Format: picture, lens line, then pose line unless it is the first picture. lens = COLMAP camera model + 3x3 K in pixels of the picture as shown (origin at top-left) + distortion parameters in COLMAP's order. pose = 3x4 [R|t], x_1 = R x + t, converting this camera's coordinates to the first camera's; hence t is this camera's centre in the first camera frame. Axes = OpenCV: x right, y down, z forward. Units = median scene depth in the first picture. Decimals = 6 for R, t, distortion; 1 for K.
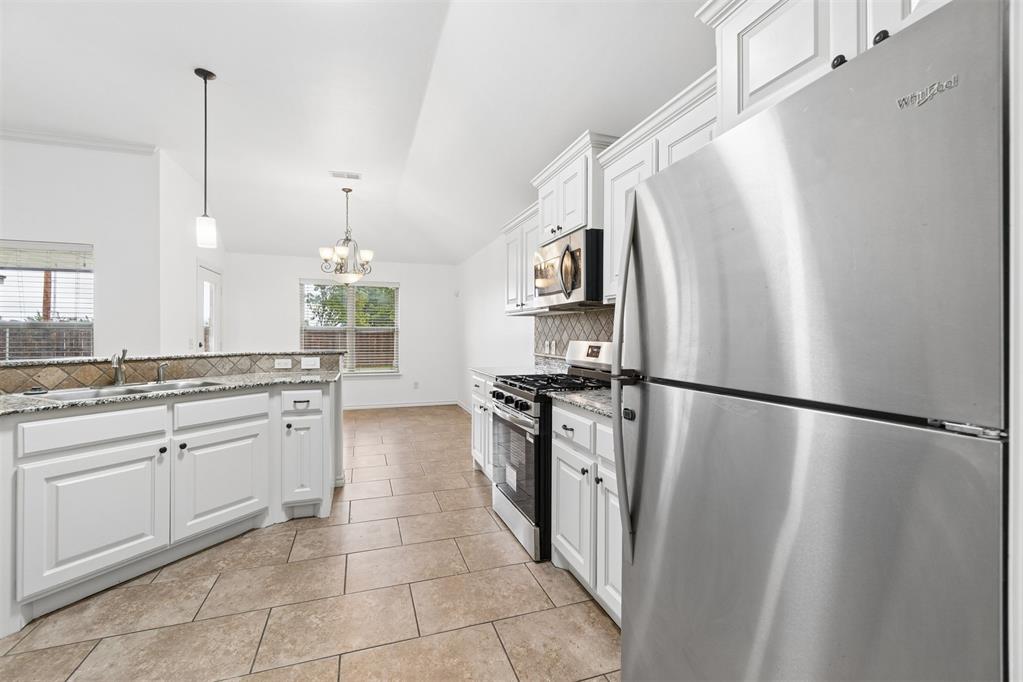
lens RADIAL K [[440.1, 0, 510.0], [0, 440.1, 333.6], [0, 0, 1]] dist [-0.003018, 0.002023]
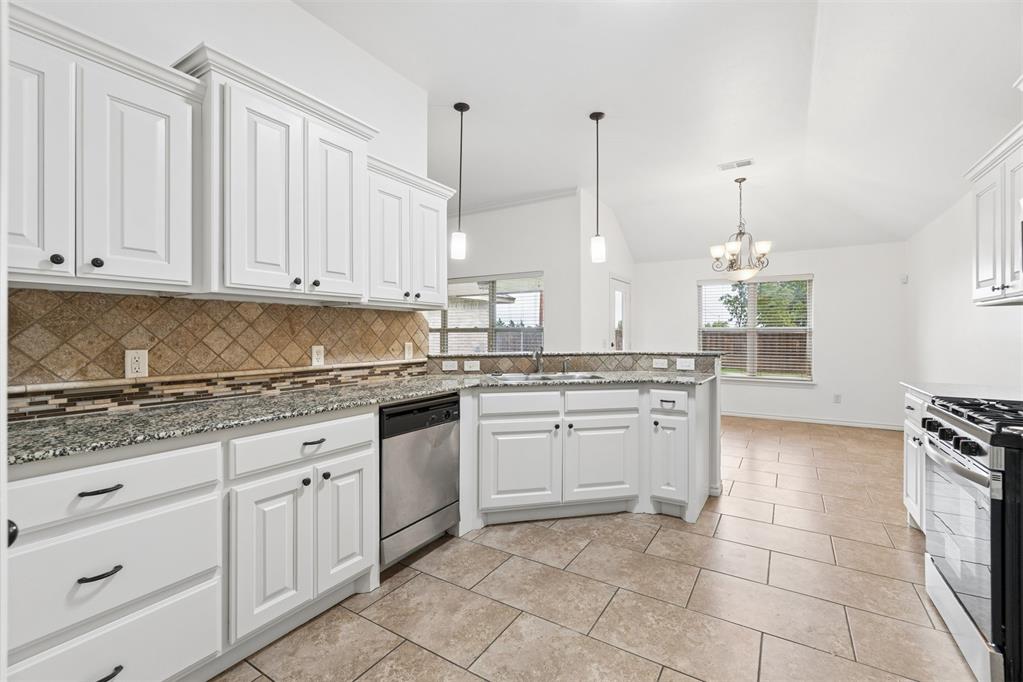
lens RADIAL K [[440.1, 0, 512.1], [0, 440.1, 336.9], [0, 0, 1]] dist [-0.003018, 0.002023]
pose [[0.628616, 0.000524, -0.777716, 0.094968], [0.001867, 0.999996, 0.002183, 0.002746], [0.777714, -0.002824, 0.628612, 0.083368]]
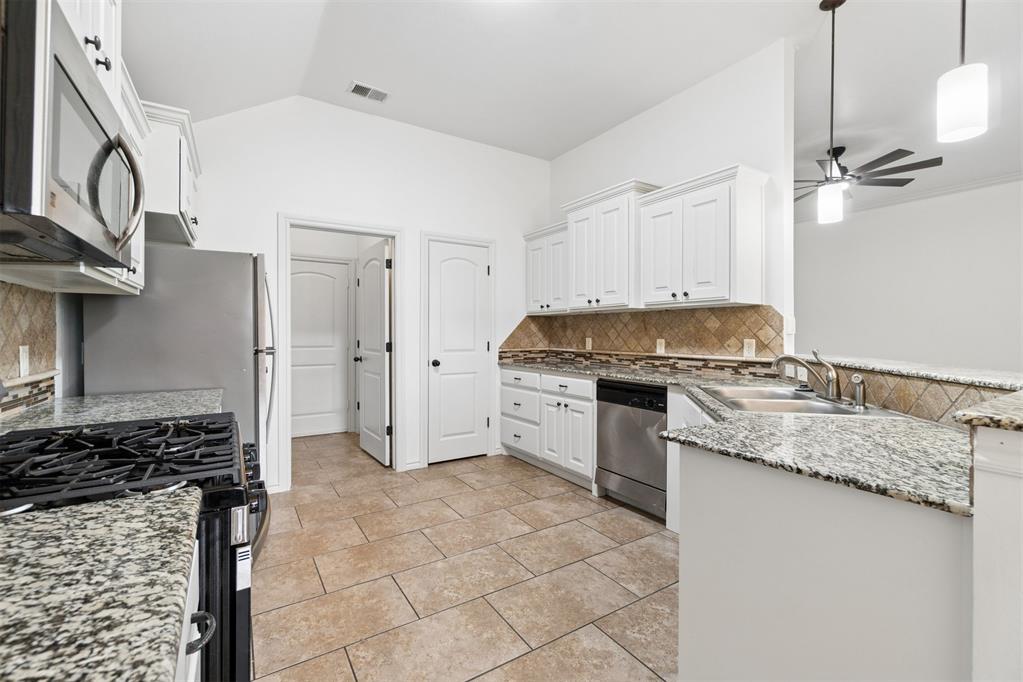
lens RADIAL K [[440.1, 0, 513.1], [0, 440.1, 332.8], [0, 0, 1]] dist [-0.003018, 0.002023]
pose [[-0.971991, -0.002724, -0.235003, -0.159489], [-0.003155, 0.999994, 0.001458, 0.003961], [0.234997, 0.002159, -0.971994, 1.479652]]
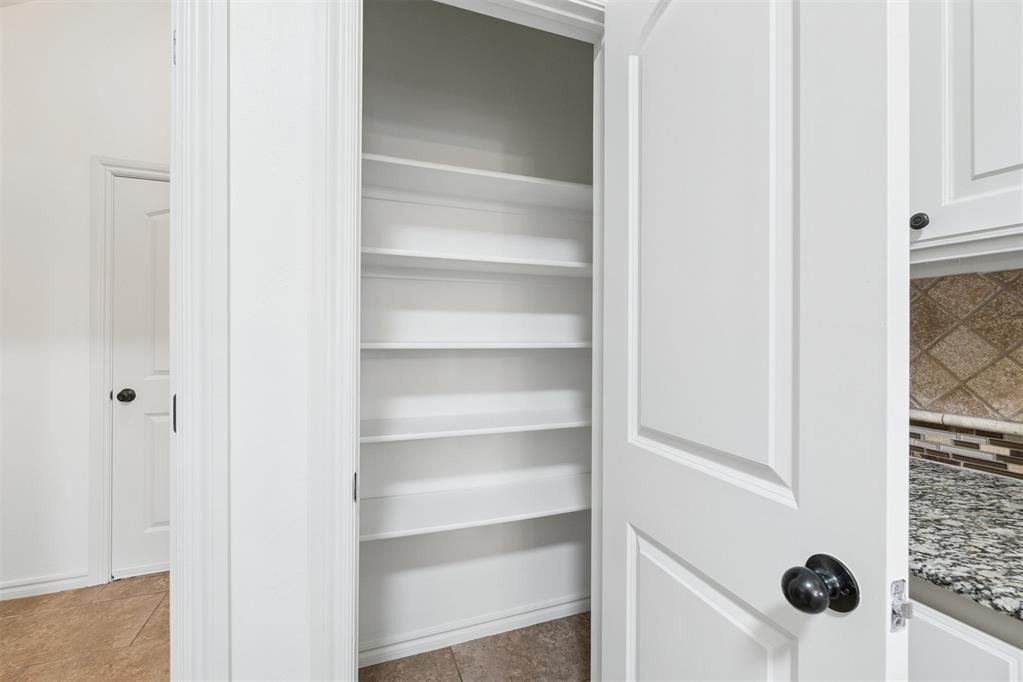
lens RADIAL K [[440.1, 0, 512.8], [0, 440.1, 334.0], [0, 0, 1]] dist [-0.003018, 0.002023]
pose [[-0.999910, -0.006624, -0.011662, -0.340928], [-0.006572, 0.999968, -0.004492, -0.002673], [0.011692, -0.004415, -0.999922, 0.341428]]
